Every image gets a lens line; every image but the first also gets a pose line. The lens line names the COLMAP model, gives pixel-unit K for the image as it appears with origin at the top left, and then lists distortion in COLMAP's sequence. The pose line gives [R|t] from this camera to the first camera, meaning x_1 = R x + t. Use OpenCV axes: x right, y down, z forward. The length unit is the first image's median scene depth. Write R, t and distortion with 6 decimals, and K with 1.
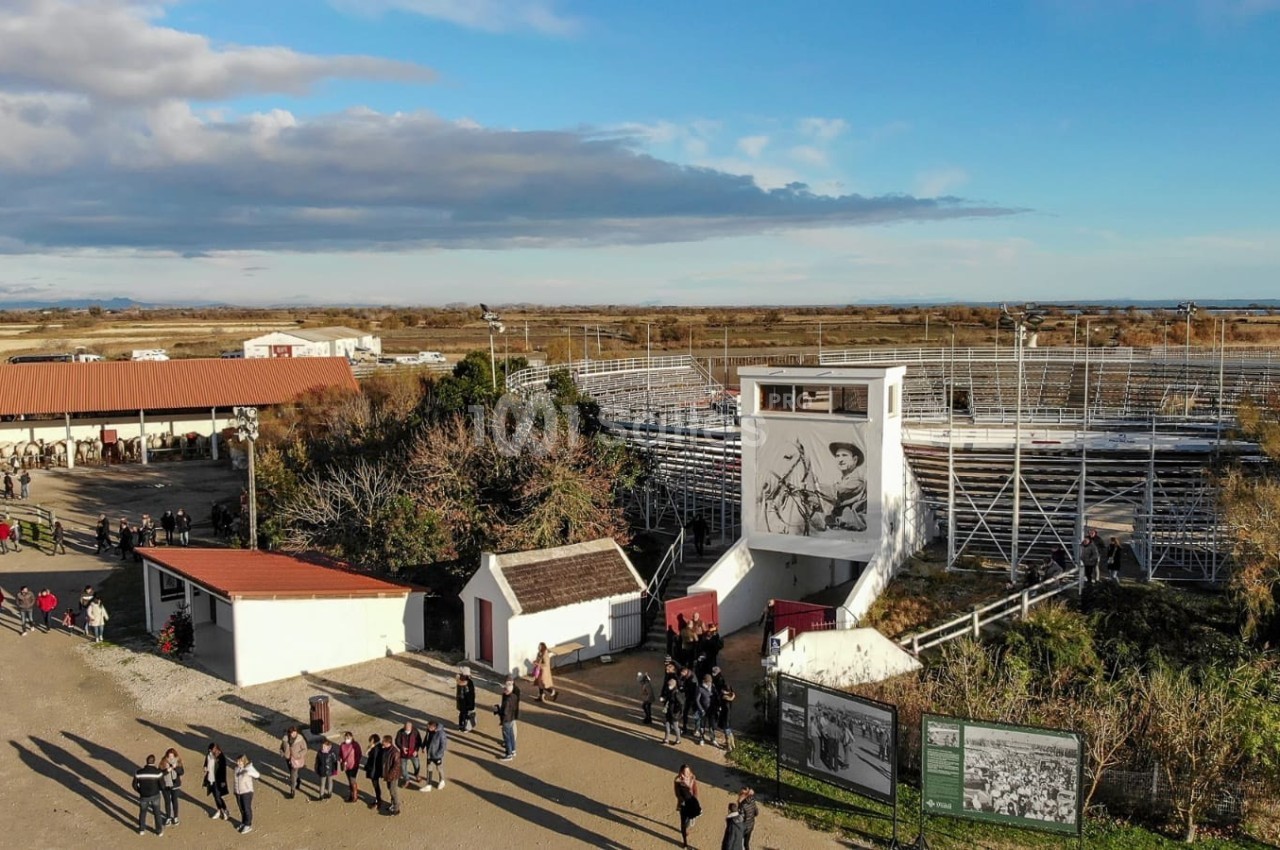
lens RADIAL K [[1081.4, 0, 639.5], [0, 1081.4, 425.4], [0, 0, 1]] dist [-0.001120, -0.002896]
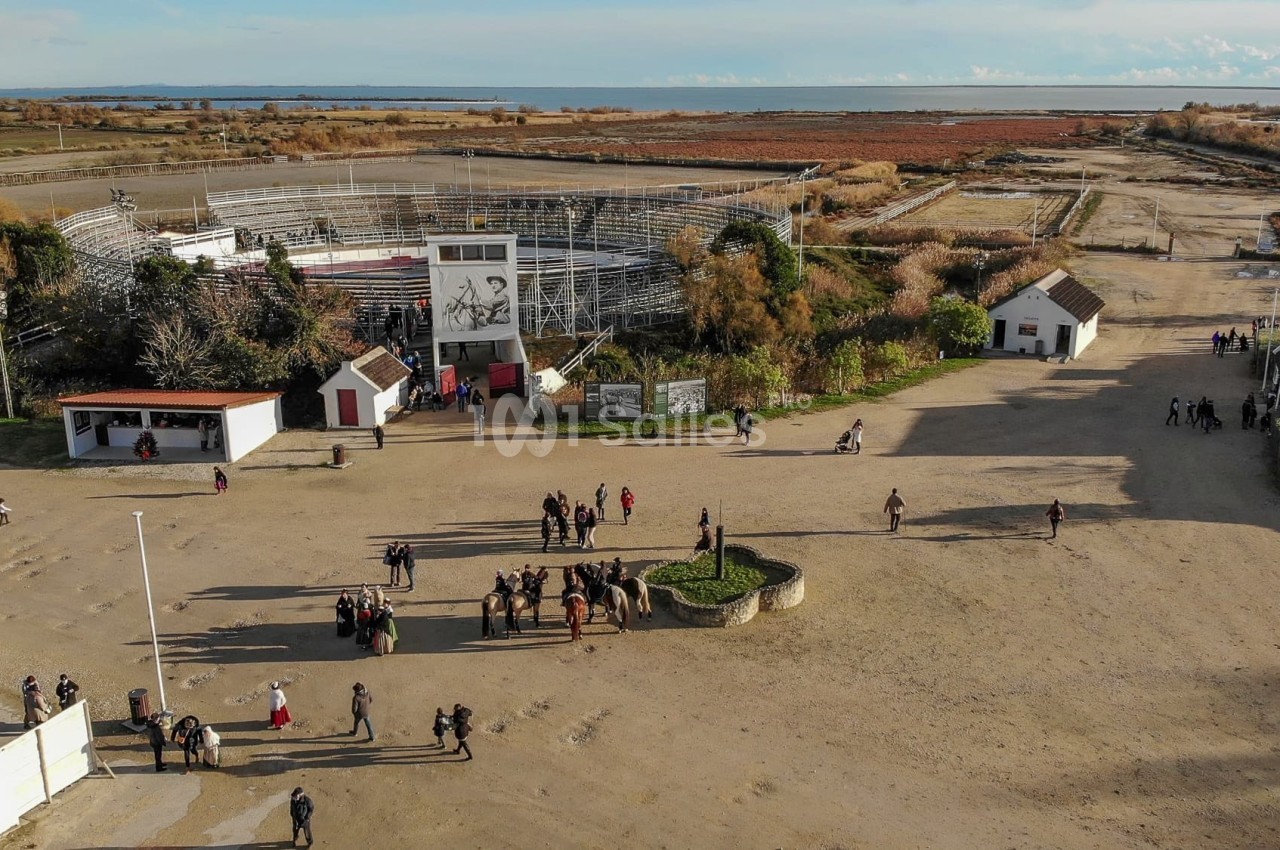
lens RADIAL K [[1081.4, 0, 640.9], [0, 1081.4, 425.3], [0, 0, 1]] dist [-0.001120, -0.002896]
pose [[0.707460, -0.179830, 0.683492, -0.922867], [0.054921, 0.978151, 0.200510, -0.089669], [-0.704616, -0.104315, 0.701879, -0.476362]]
